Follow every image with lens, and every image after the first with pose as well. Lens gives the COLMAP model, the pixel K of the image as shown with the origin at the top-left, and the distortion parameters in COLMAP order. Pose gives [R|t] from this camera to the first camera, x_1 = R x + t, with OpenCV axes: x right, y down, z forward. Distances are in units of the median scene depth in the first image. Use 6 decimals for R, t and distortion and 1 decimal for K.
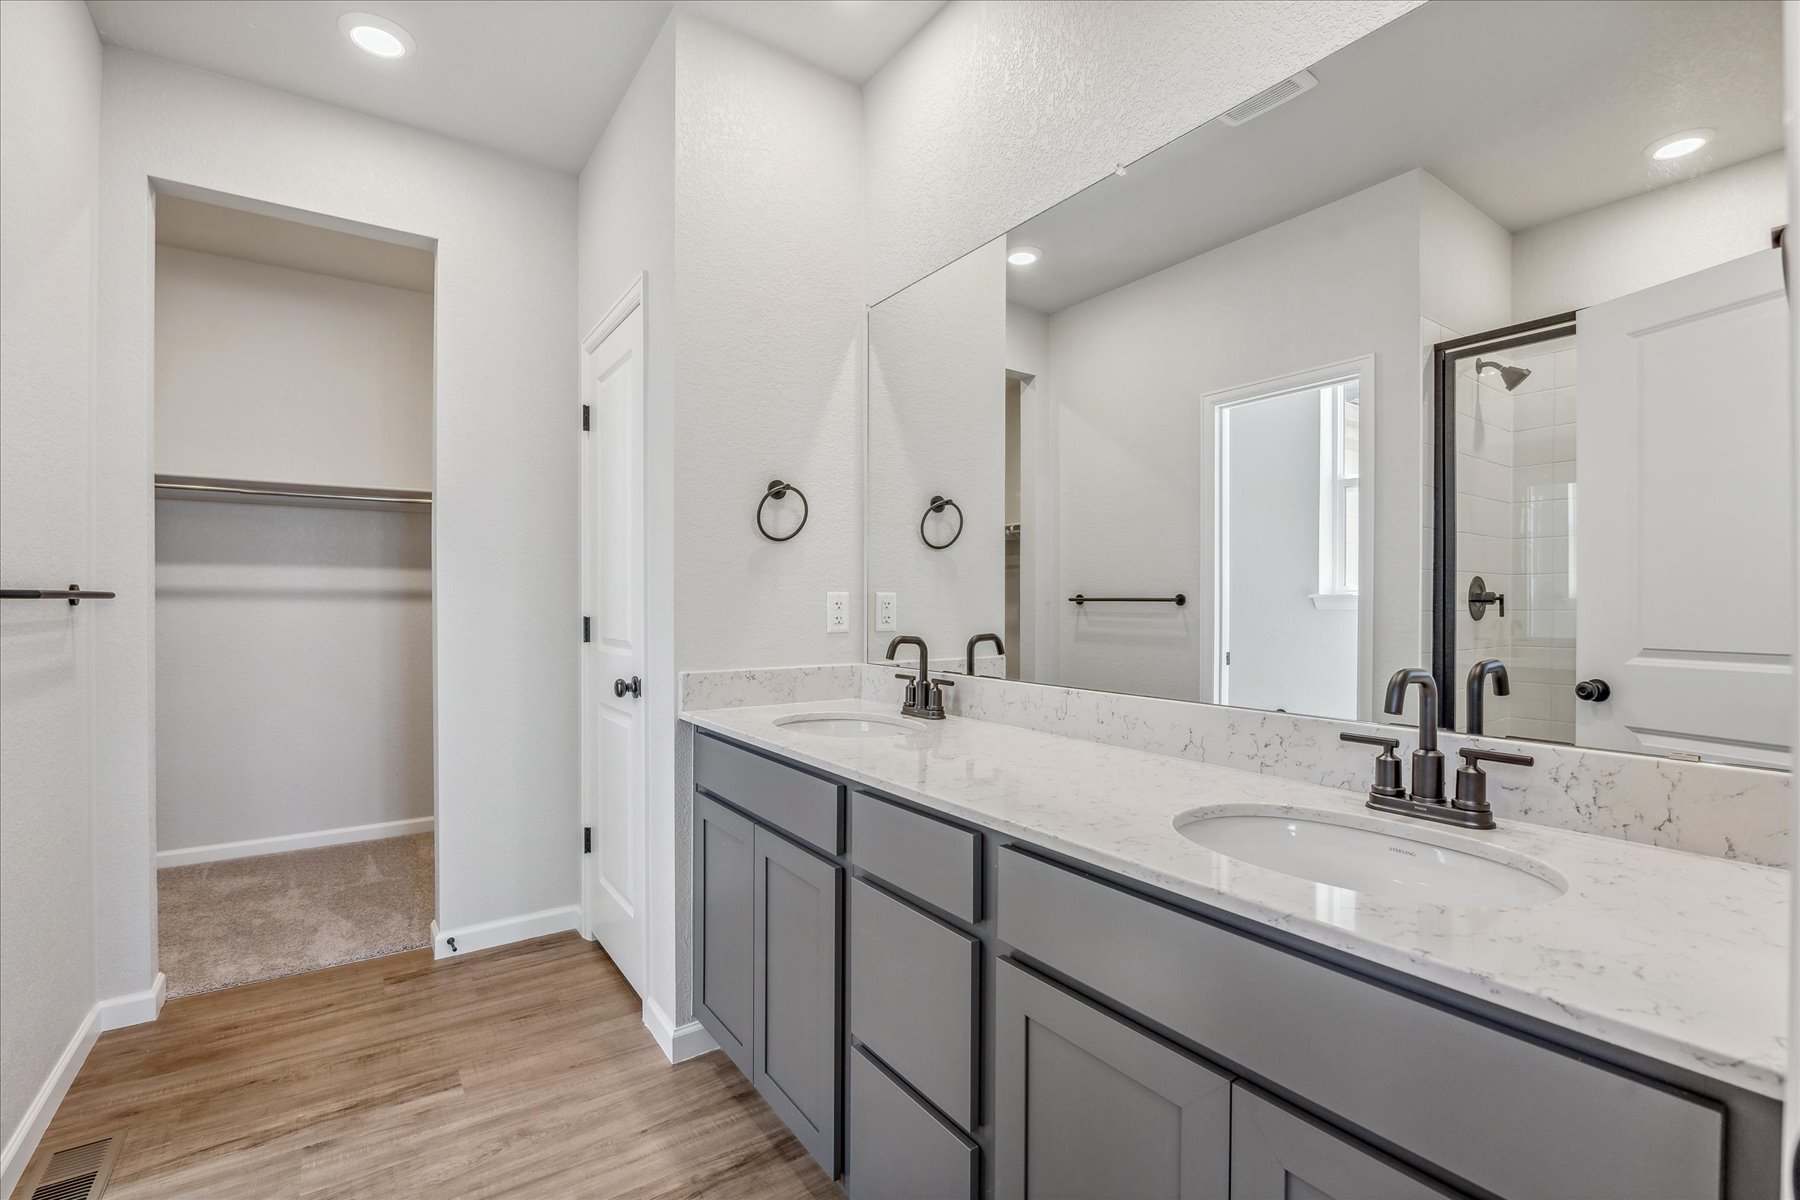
lens RADIAL K [[819.9, 0, 896.7], [0, 819.9, 597.9], [0, 0, 1]] dist [-0.003181, -0.000442]
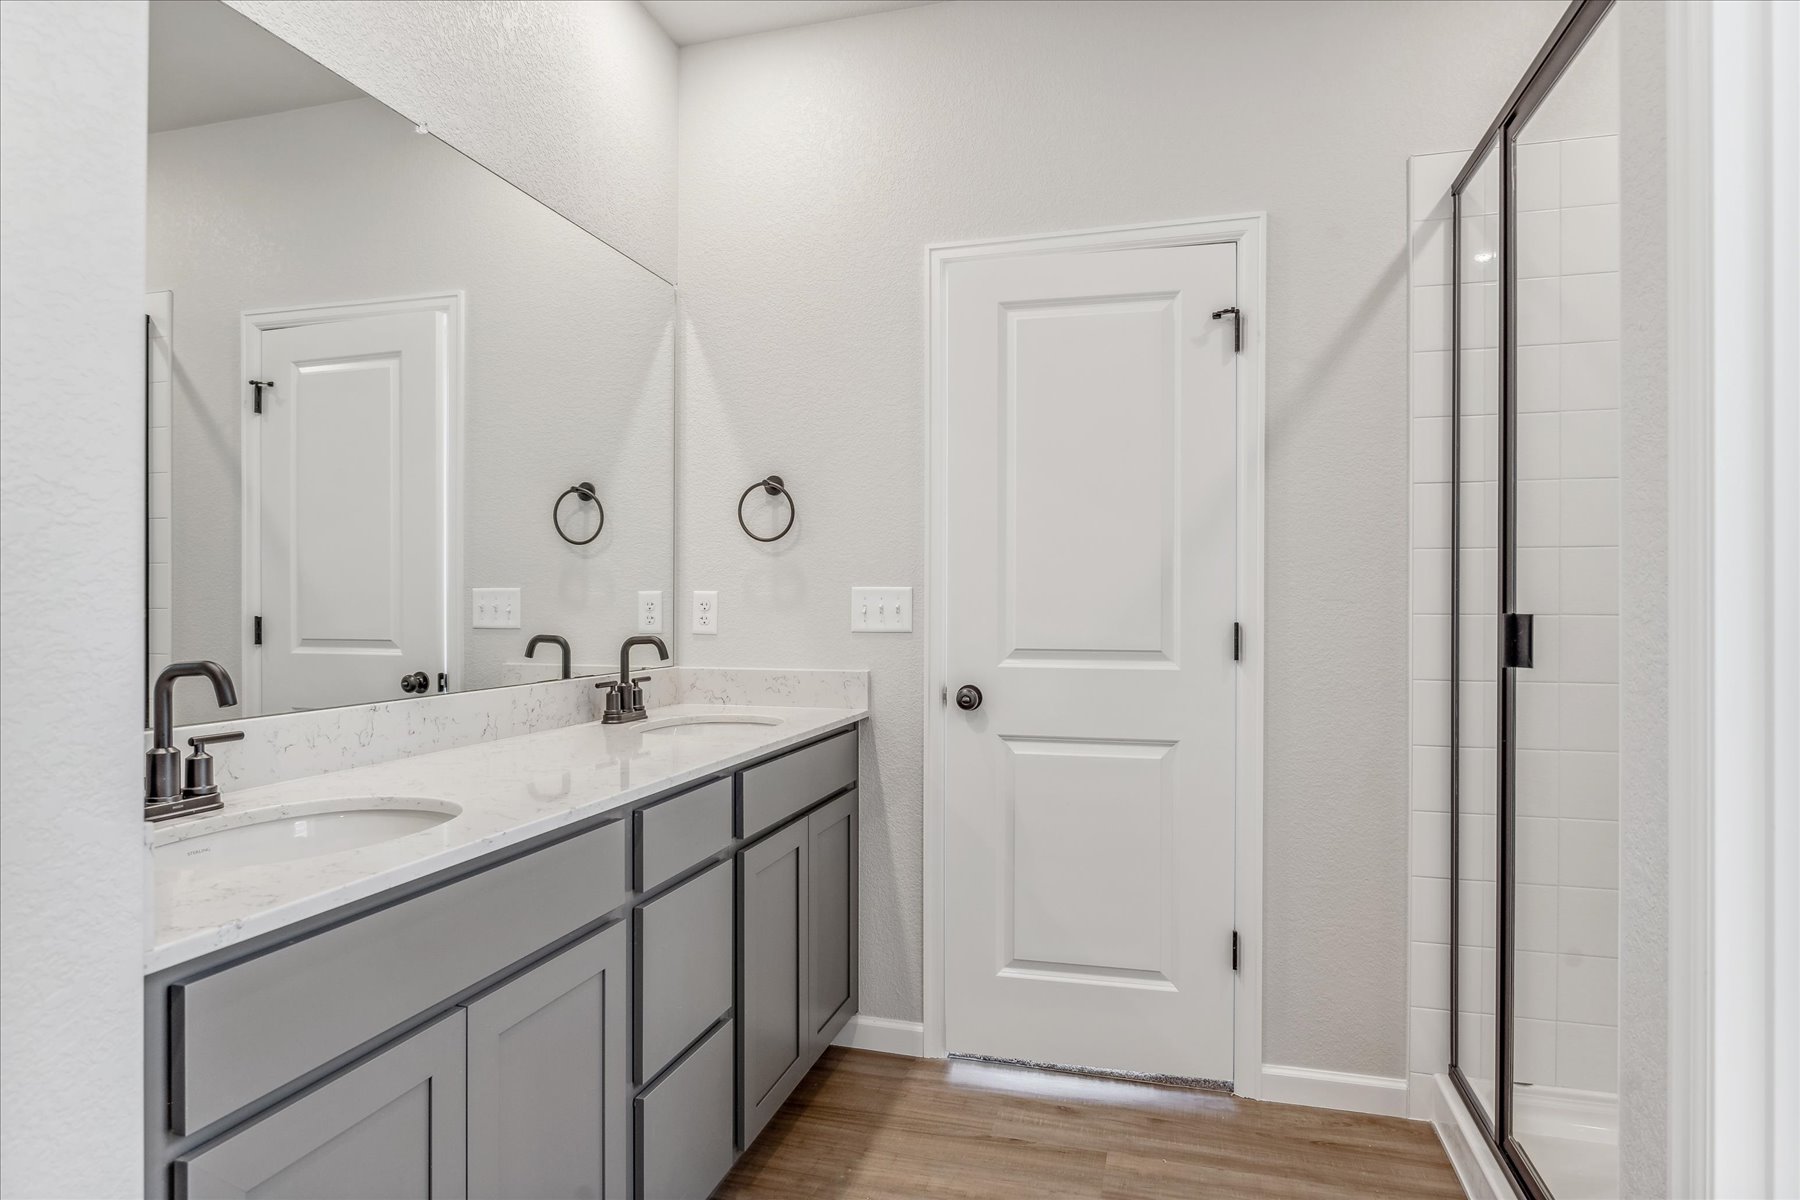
lens RADIAL K [[966.1, 0, 891.9], [0, 966.1, 584.2], [0, 0, 1]] dist [-0.003216, -0.001474]
pose [[-0.616416, -0.000549, 0.787421, -1.049885], [-0.017353, 0.999766, -0.012887, -0.007189], [-0.787230, -0.021608, -0.616281, 1.440728]]
